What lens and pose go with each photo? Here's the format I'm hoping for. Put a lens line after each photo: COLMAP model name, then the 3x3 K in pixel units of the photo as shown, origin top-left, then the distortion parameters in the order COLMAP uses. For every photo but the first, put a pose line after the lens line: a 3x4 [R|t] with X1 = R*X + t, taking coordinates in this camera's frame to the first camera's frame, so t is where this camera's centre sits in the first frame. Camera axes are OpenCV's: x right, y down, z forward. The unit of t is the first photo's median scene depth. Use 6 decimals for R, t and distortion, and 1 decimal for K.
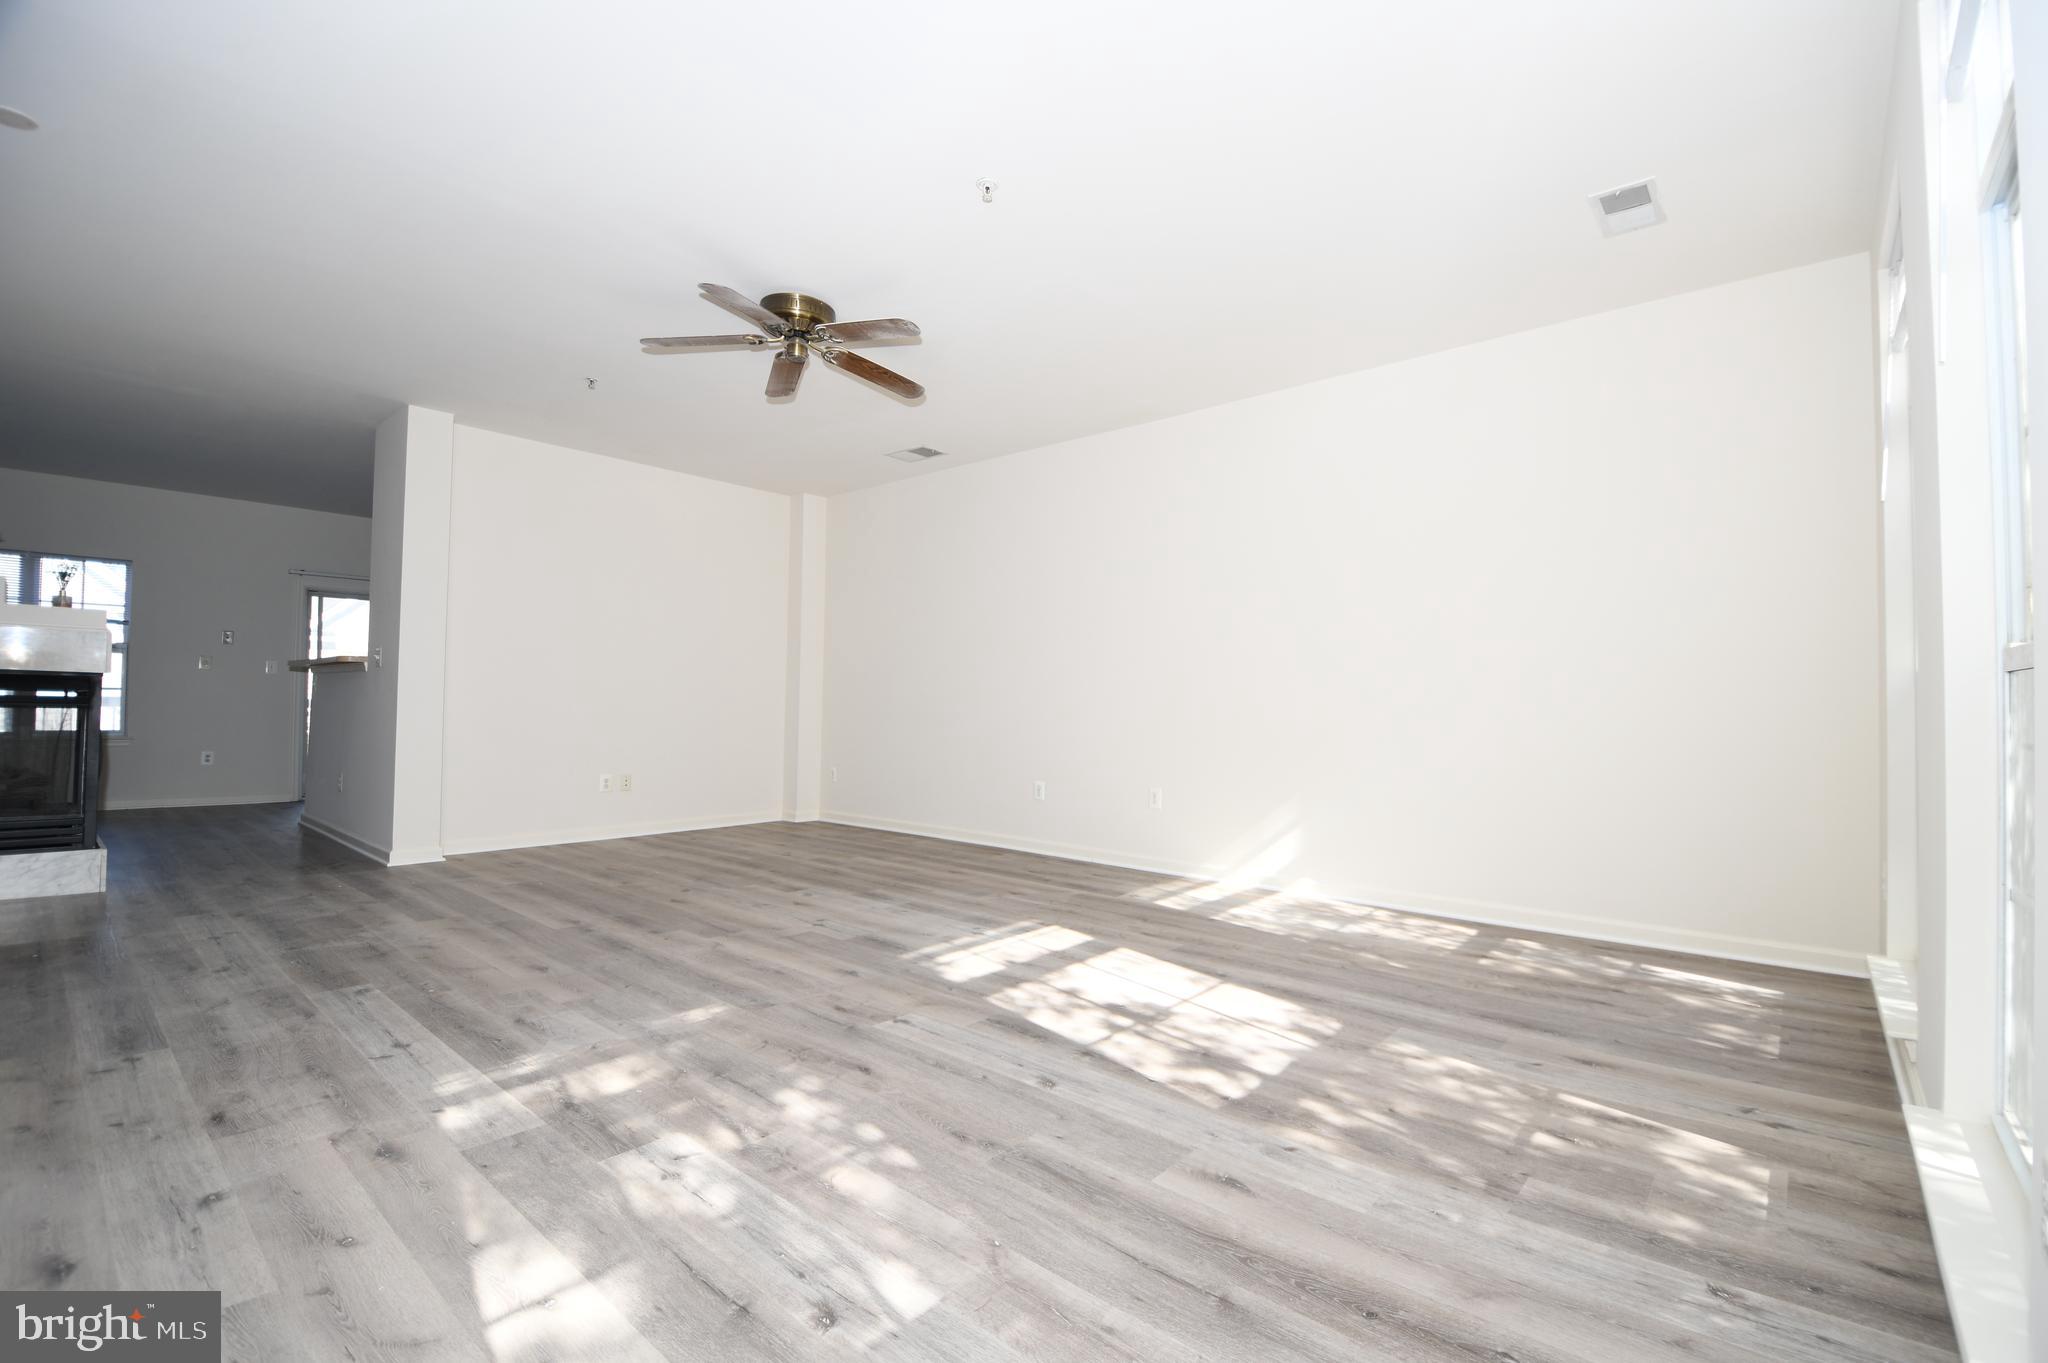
lens RADIAL K [[888.2, 0, 1041.7], [0, 888.2, 674.6], [0, 0, 1]] dist [0.002049, -0.013307]
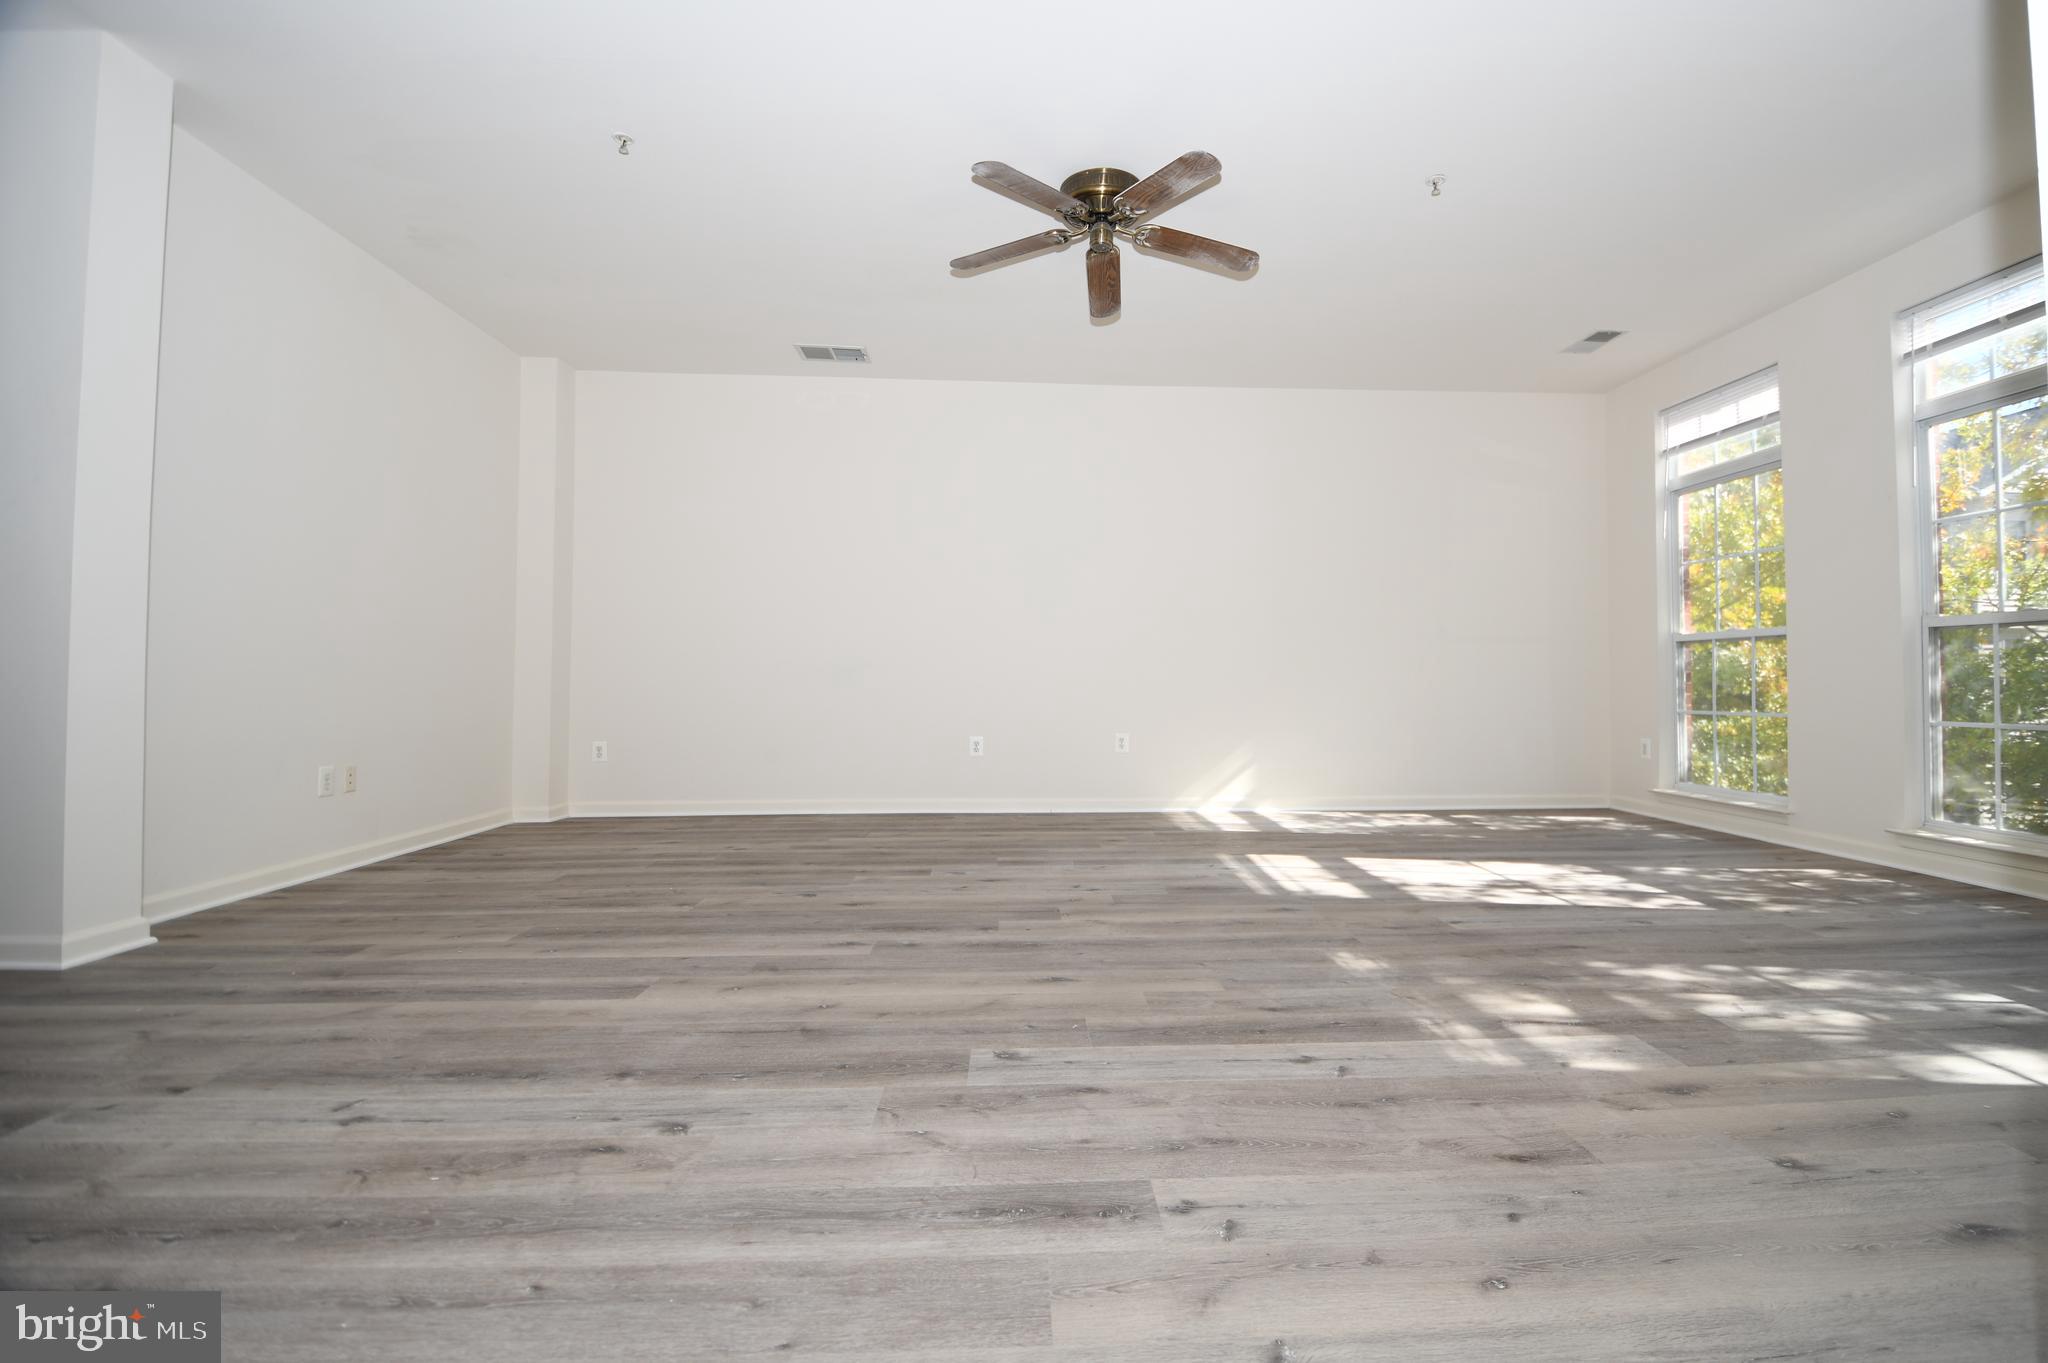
lens RADIAL K [[888.2, 0, 1058.0], [0, 888.2, 680.5], [0, 0, 1]] dist [0.002049, -0.013307]
pose [[0.724342, -0.004908, 0.689423, -1.316699], [-0.019388, 0.999434, 0.027485, 0.069080], [-0.689168, -0.033275, 0.723837, 0.561765]]
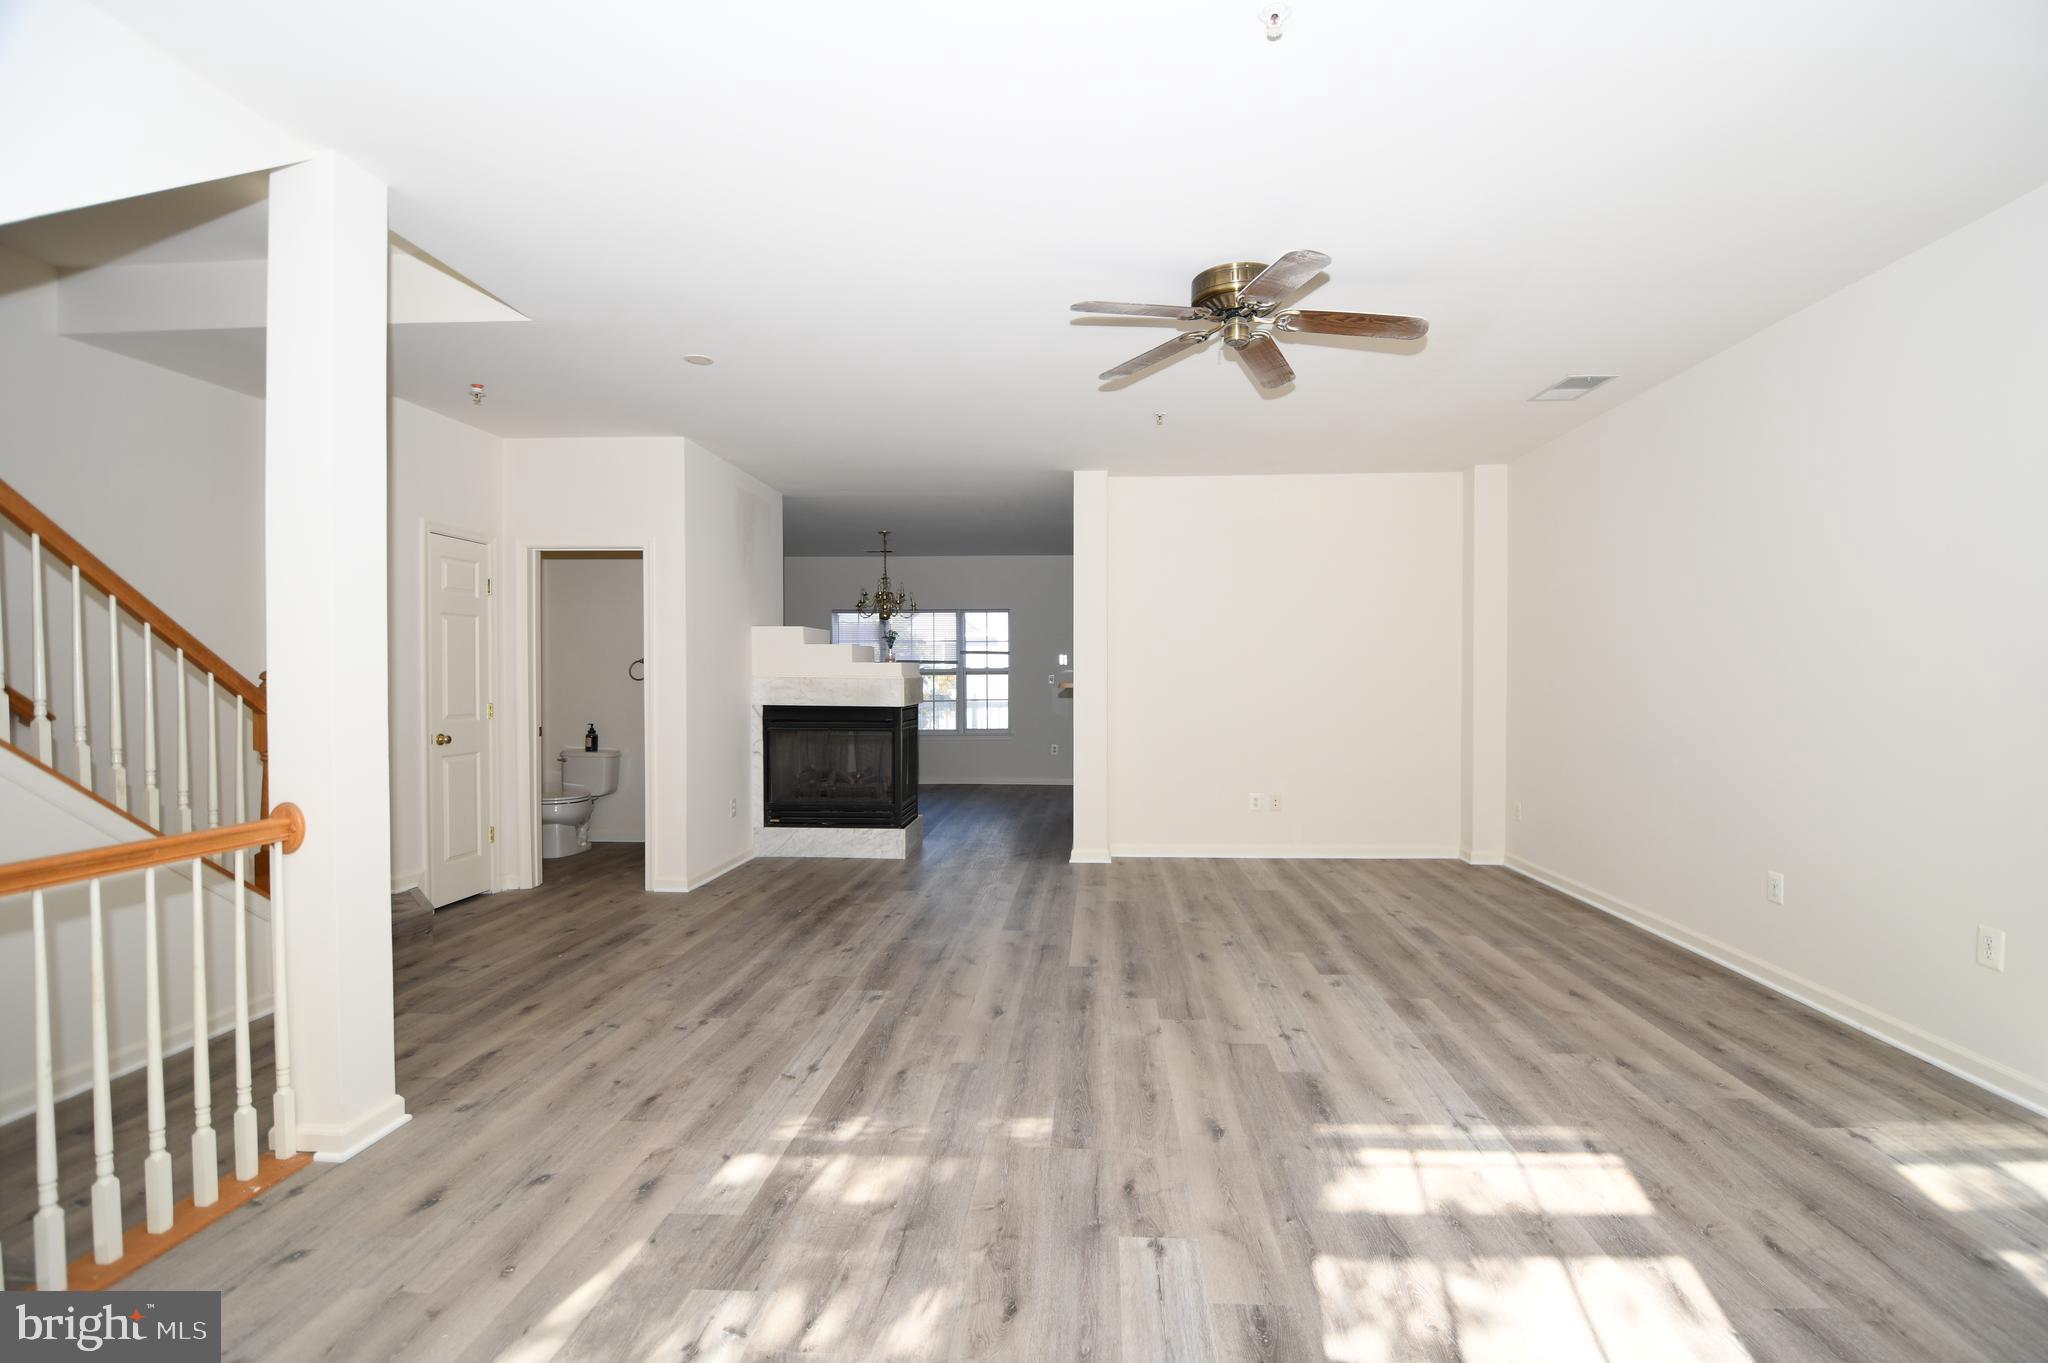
lens RADIAL K [[888.2, 0, 1066.9], [0, 888.2, 670.0], [0, 0, 1]] dist [0.002049, -0.013307]
pose [[0.619723, -0.019146, -0.784587, 0.385451], [0.038702, 0.999232, 0.006185, -0.093414], [0.783865, -0.034198, 0.619988, 0.518330]]
